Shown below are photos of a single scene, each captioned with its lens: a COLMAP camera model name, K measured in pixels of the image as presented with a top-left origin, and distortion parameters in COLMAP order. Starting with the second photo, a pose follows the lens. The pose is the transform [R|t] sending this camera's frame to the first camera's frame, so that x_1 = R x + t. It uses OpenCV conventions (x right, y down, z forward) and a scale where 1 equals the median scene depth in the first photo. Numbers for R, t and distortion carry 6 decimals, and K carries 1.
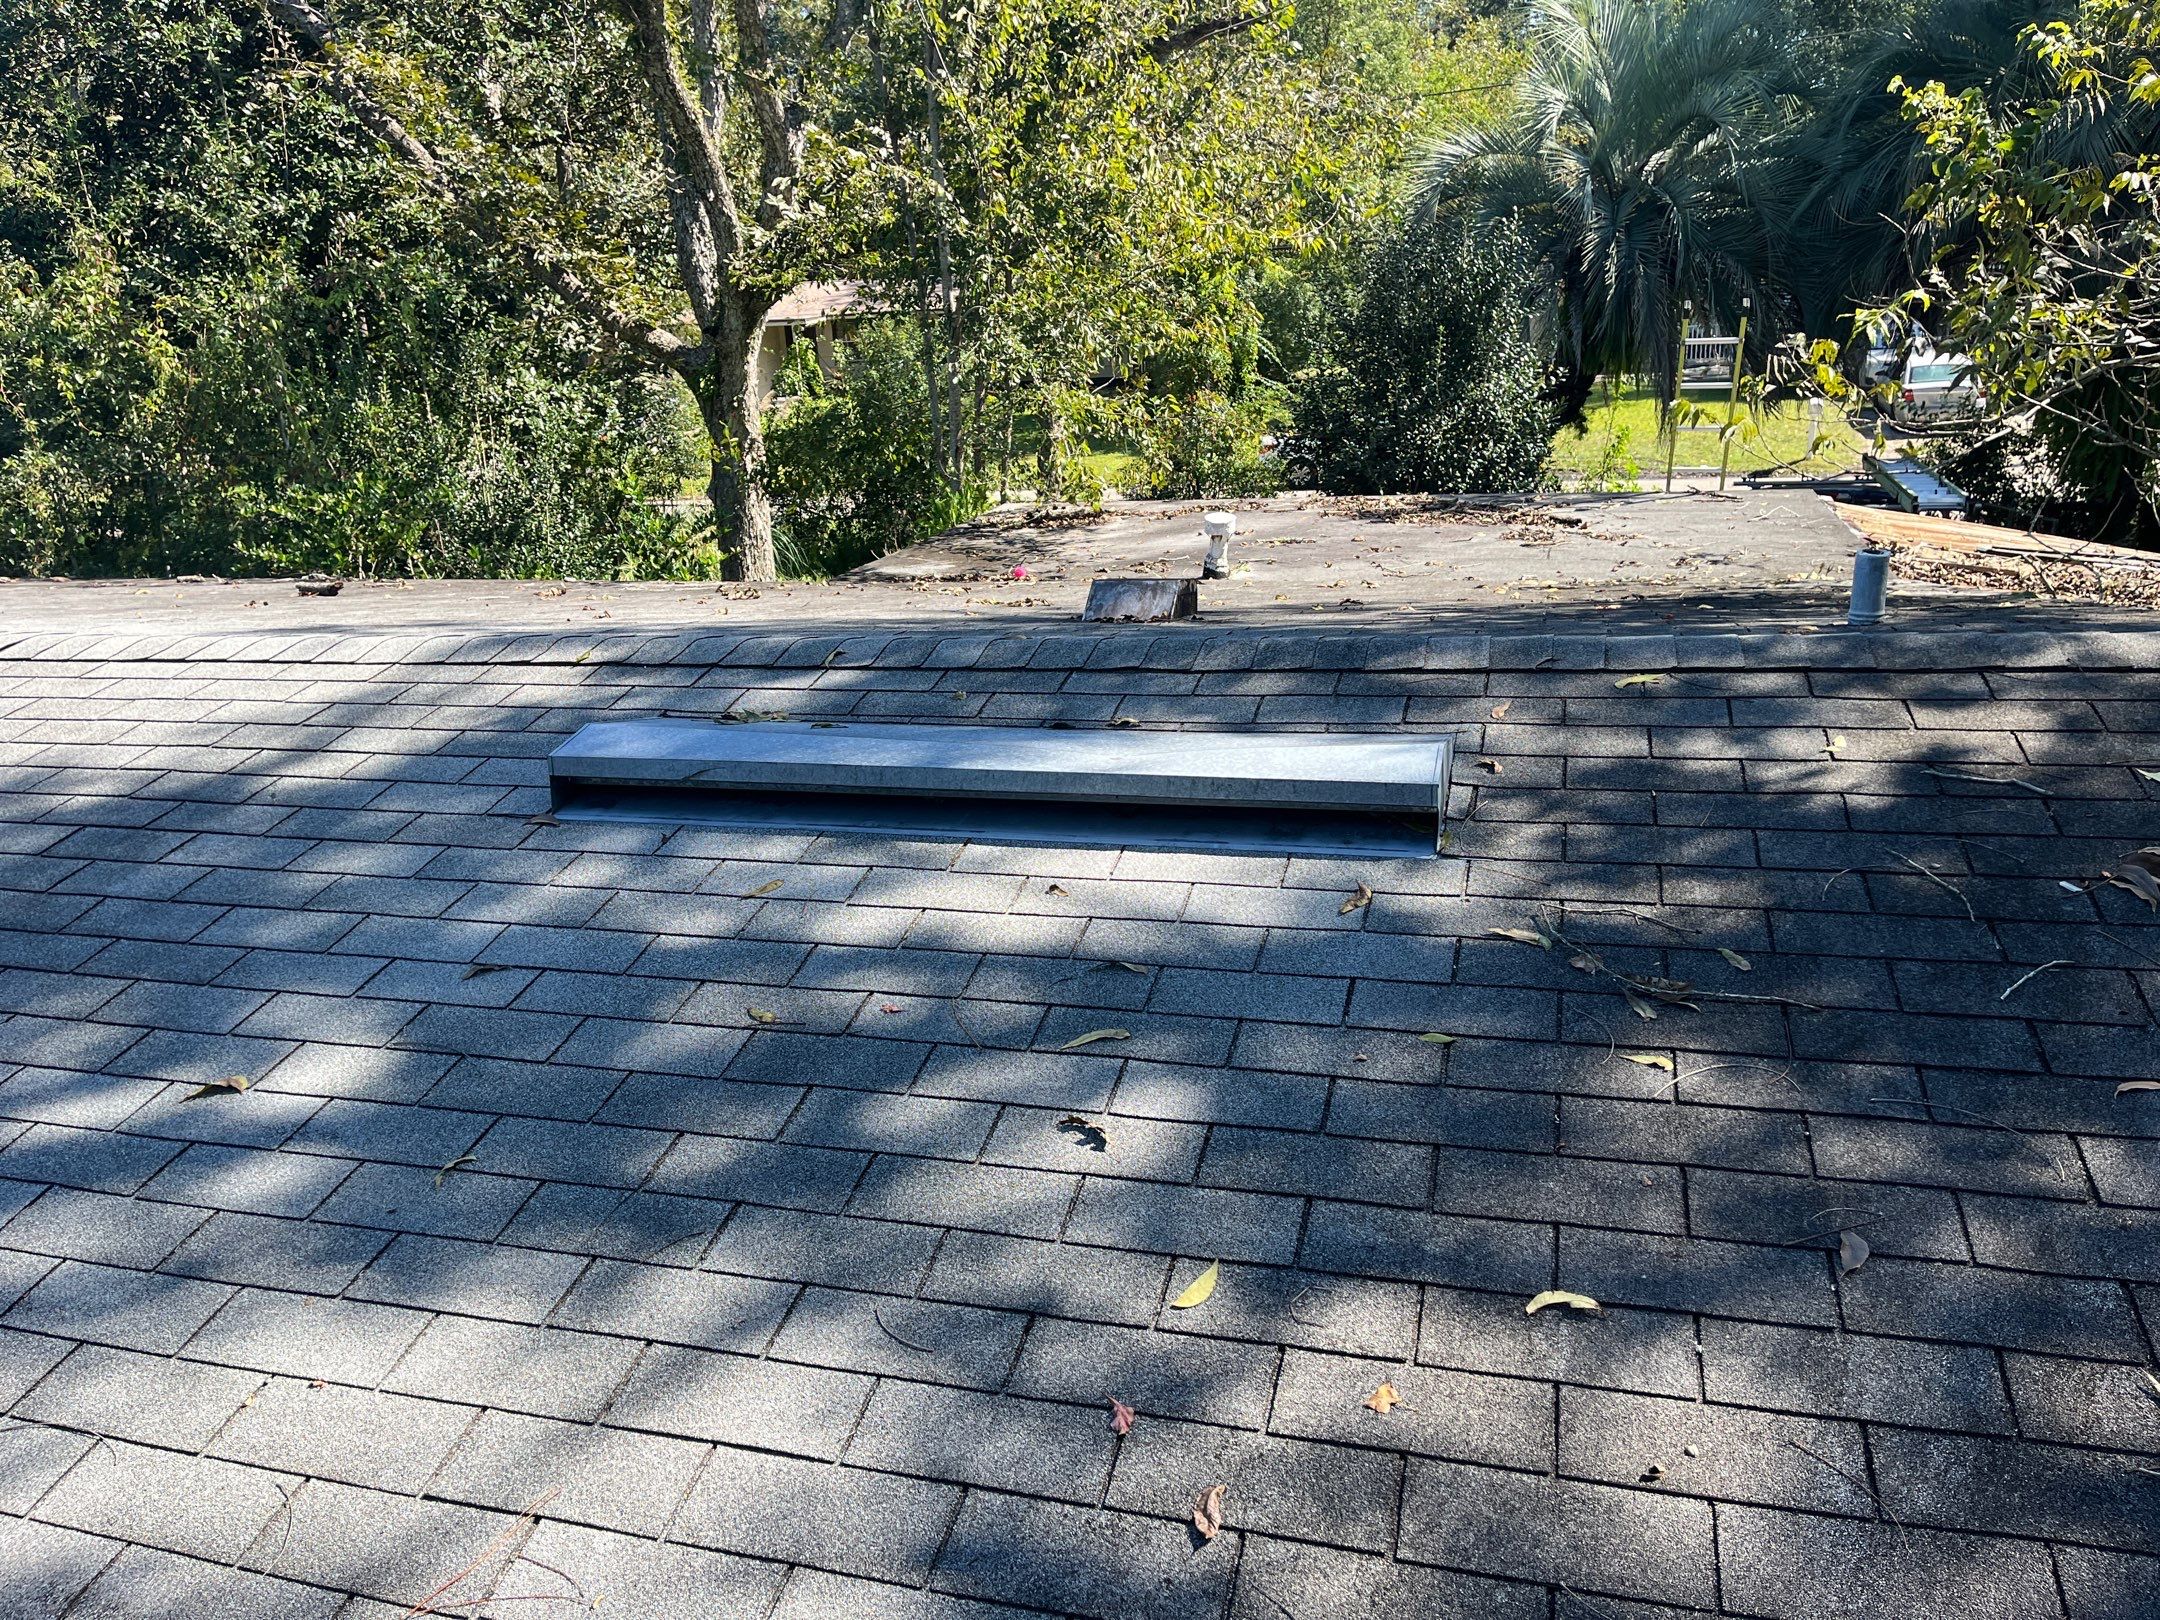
lens RADIAL K [[1657.5, 0, 1071.5], [0, 1657.5, 812.8], [0, 0, 1]] dist [0.102840, -0.125929]
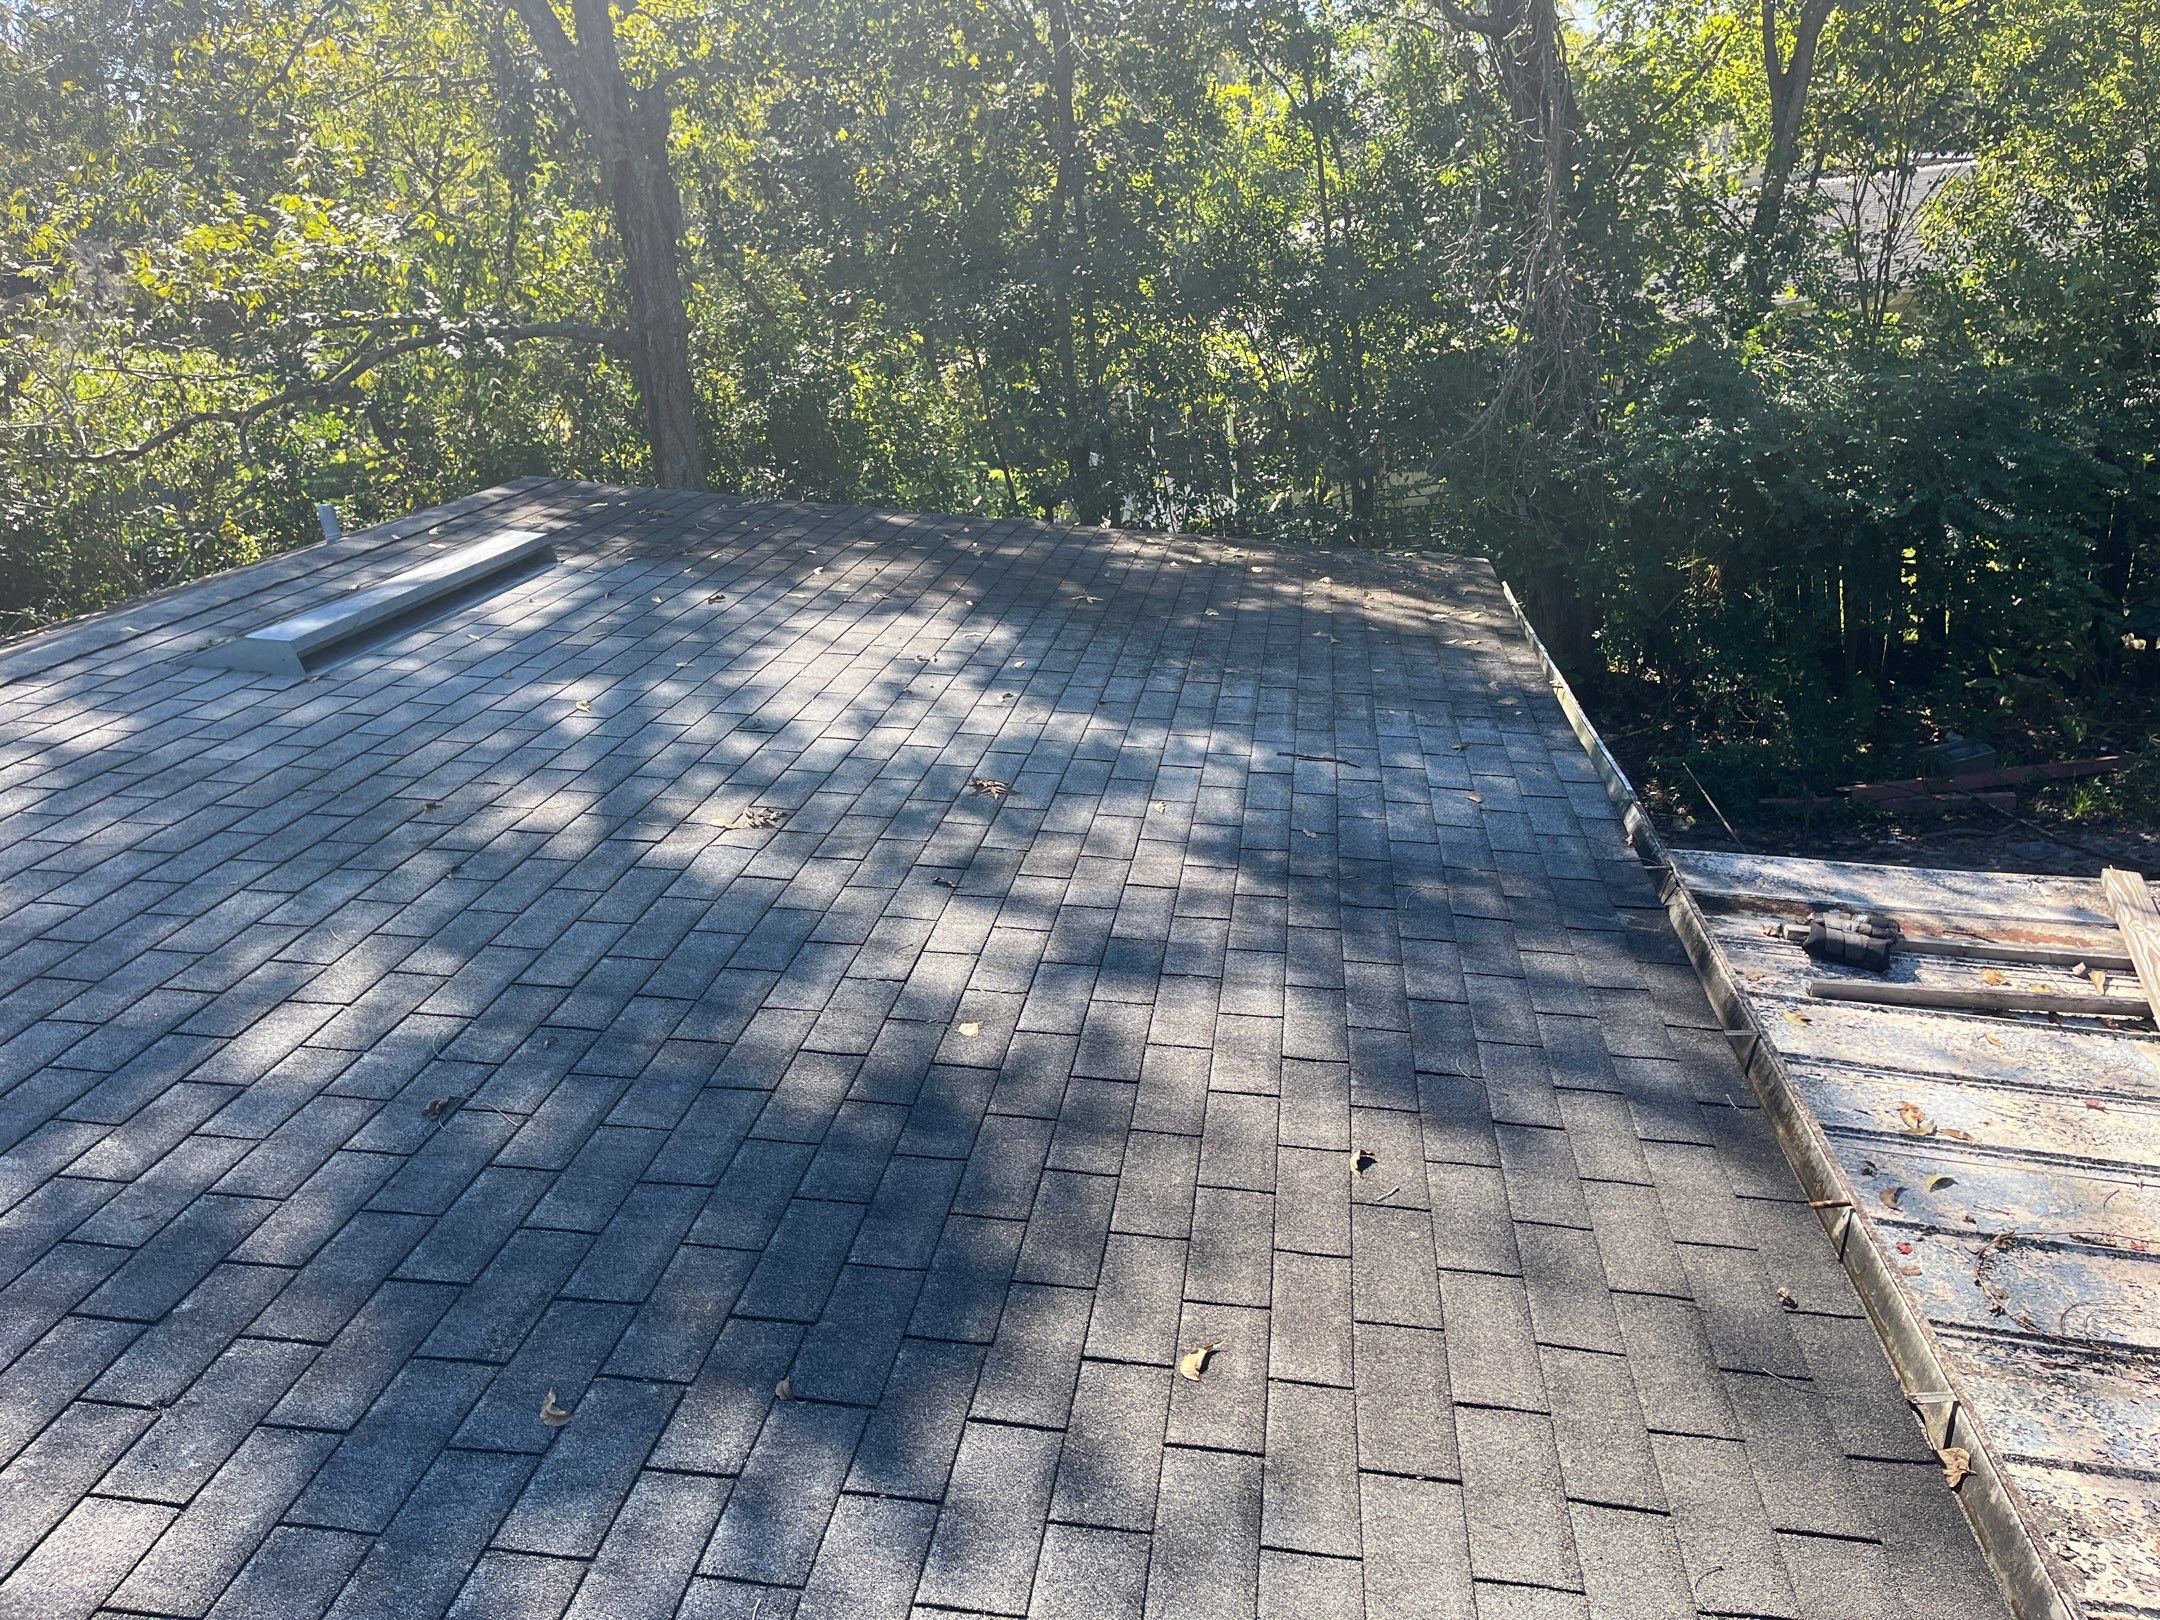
lens RADIAL K [[1657.5, 0, 1071.5], [0, 1657.5, 812.8], [0, 0, 1]] dist [0.102840, -0.125929]
pose [[-0.154747, -0.243925, 0.957368, -2.197963], [0.420510, 0.860617, 0.287244, -0.045710], [-0.893994, 0.447033, -0.030605, 0.510170]]
